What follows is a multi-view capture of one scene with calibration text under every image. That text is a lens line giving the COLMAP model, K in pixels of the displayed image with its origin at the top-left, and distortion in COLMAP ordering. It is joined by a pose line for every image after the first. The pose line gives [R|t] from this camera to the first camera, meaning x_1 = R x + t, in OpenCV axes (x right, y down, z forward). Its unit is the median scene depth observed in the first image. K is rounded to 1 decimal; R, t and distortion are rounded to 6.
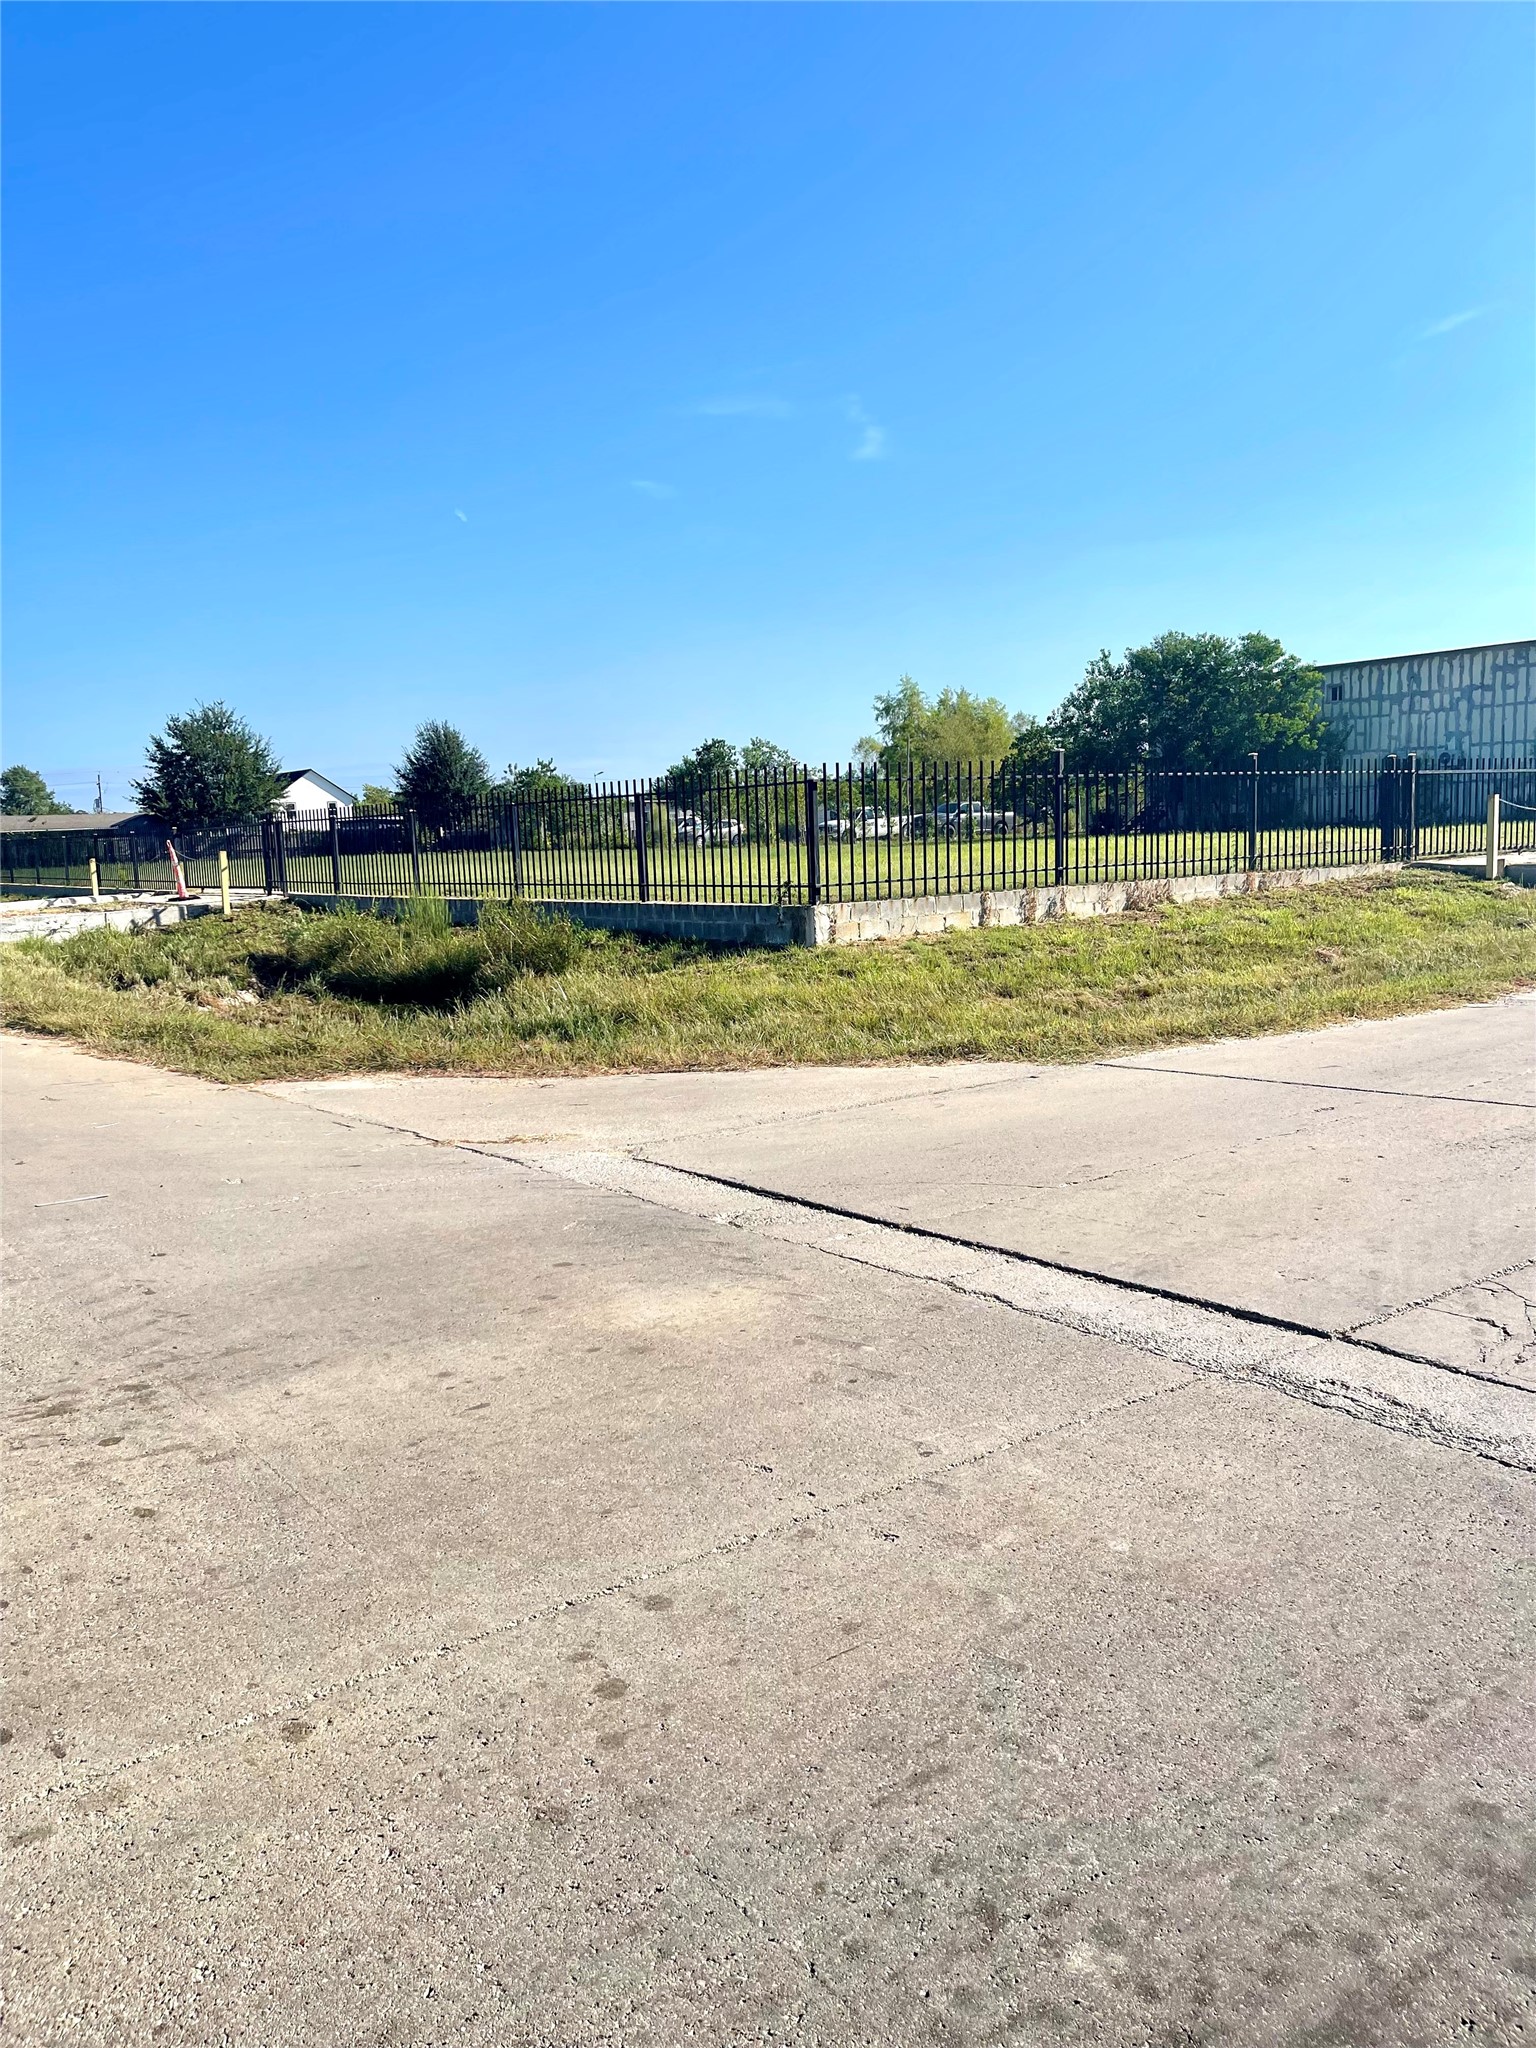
lens RADIAL K [[1555.1, 0, 768.0], [0, 1555.1, 1024.0], [0, 0, 1]] dist [0.061607, -0.071003]
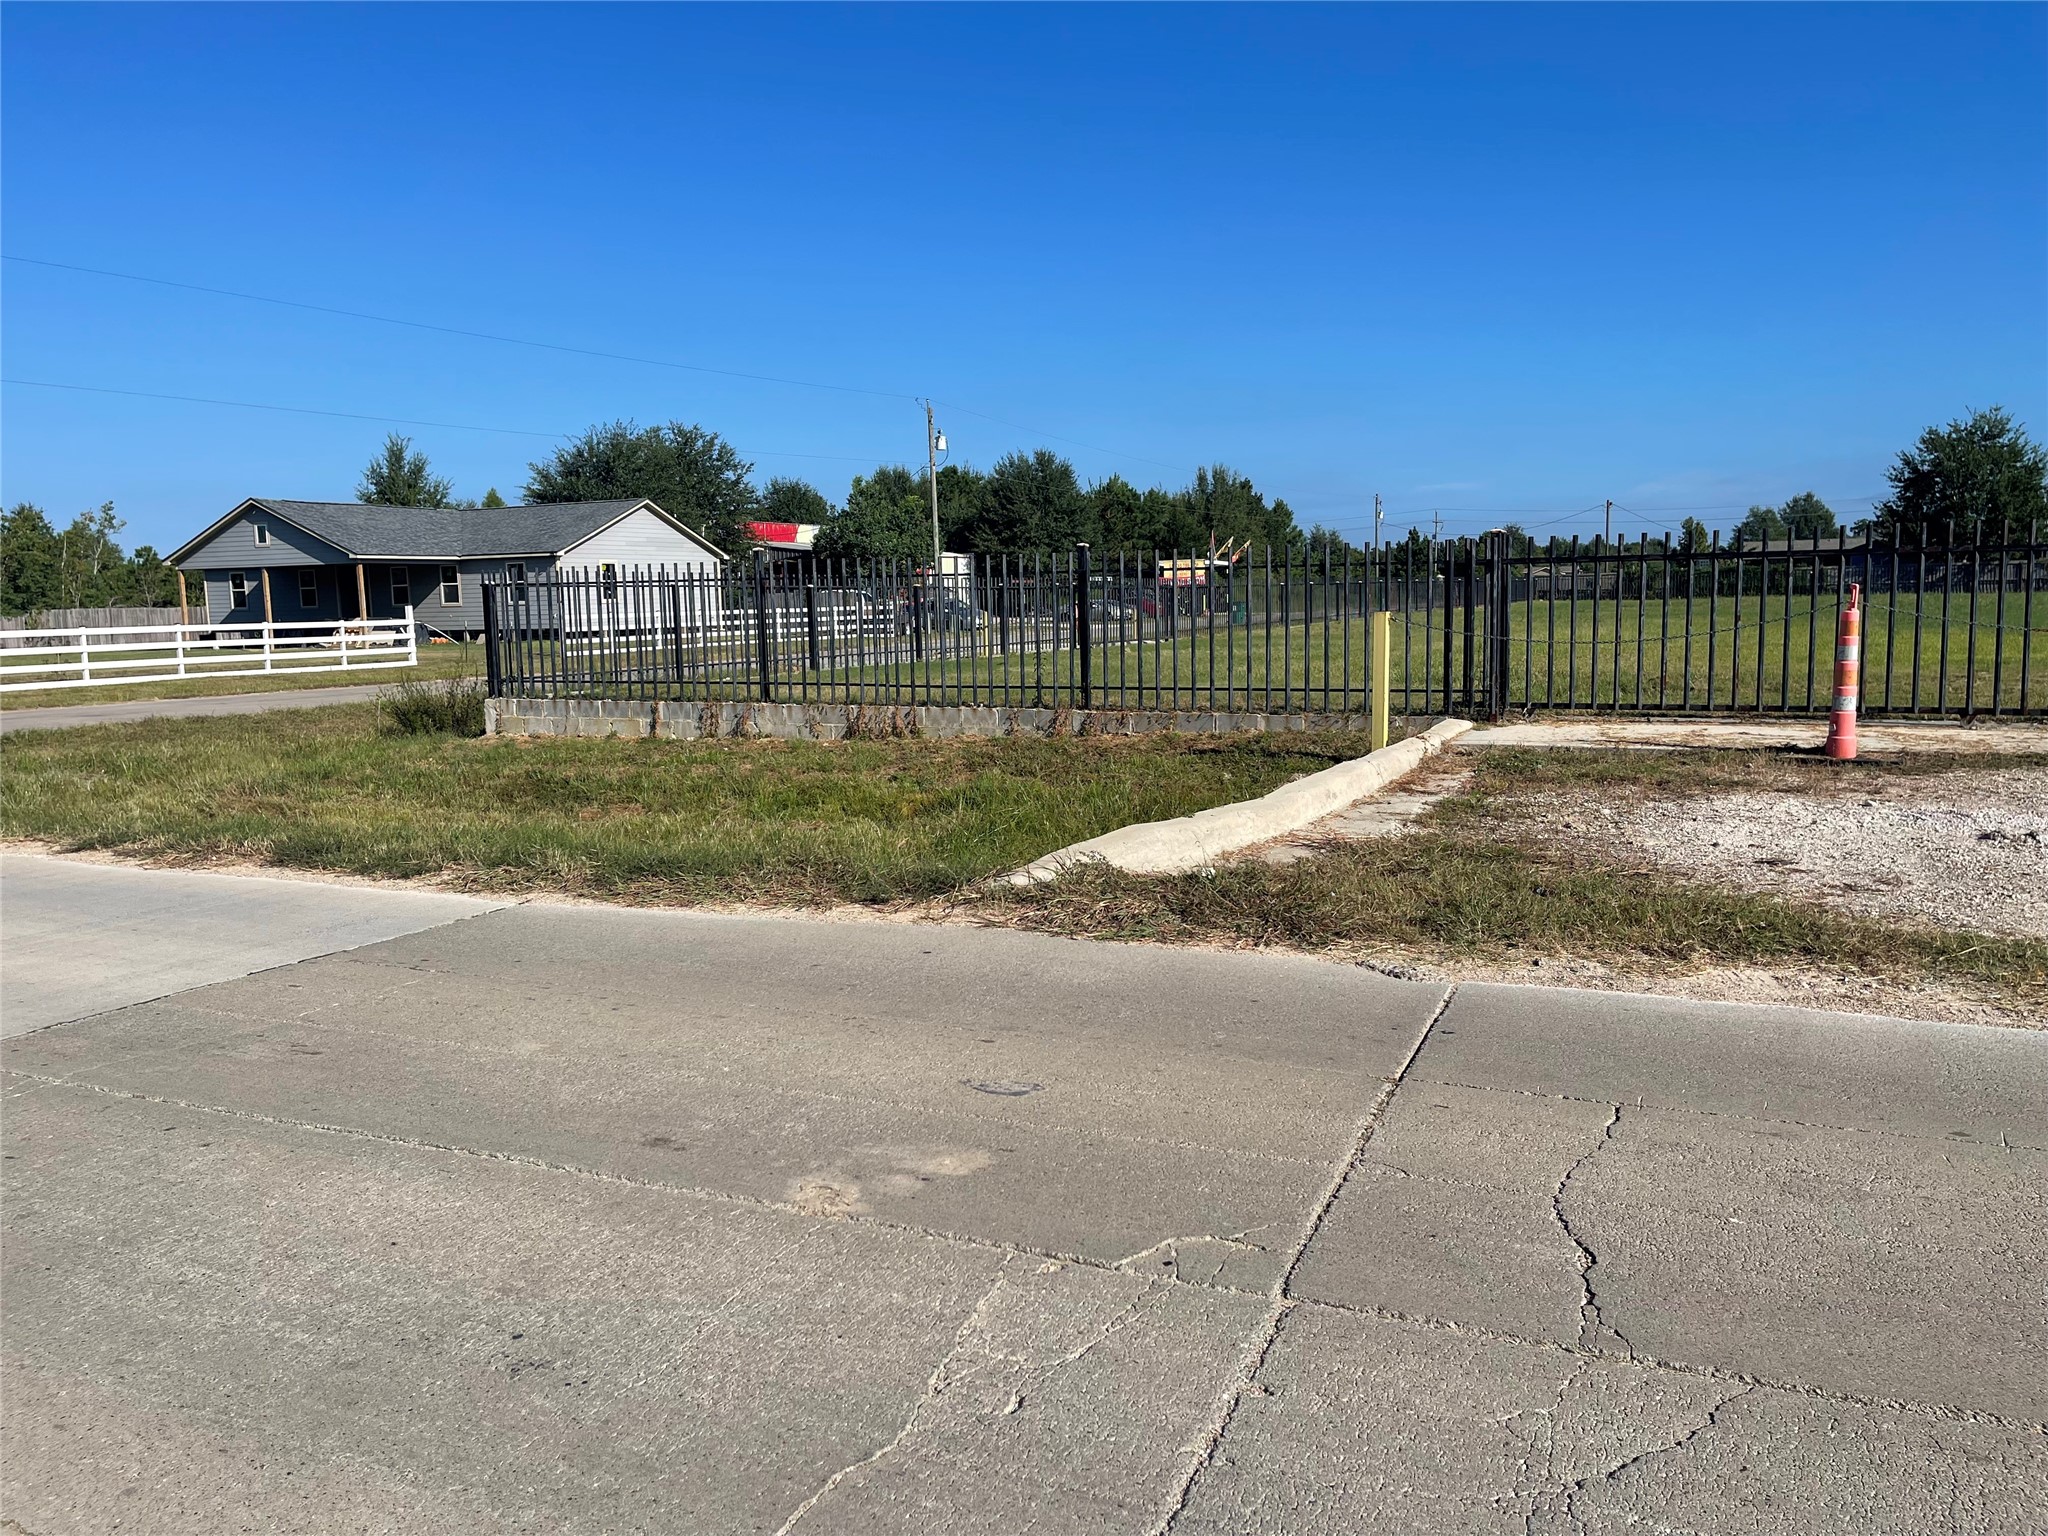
lens RADIAL K [[1553.0, 0, 1020.4], [0, 1553.0, 757.2], [0, 0, 1]] dist [0.070973, -0.078830]
pose [[0.445999, 0.120178, -0.886928, 0.370189], [-0.106702, 0.991017, 0.080626, -0.051469], [0.888650, 0.058678, 0.454816, 0.259914]]
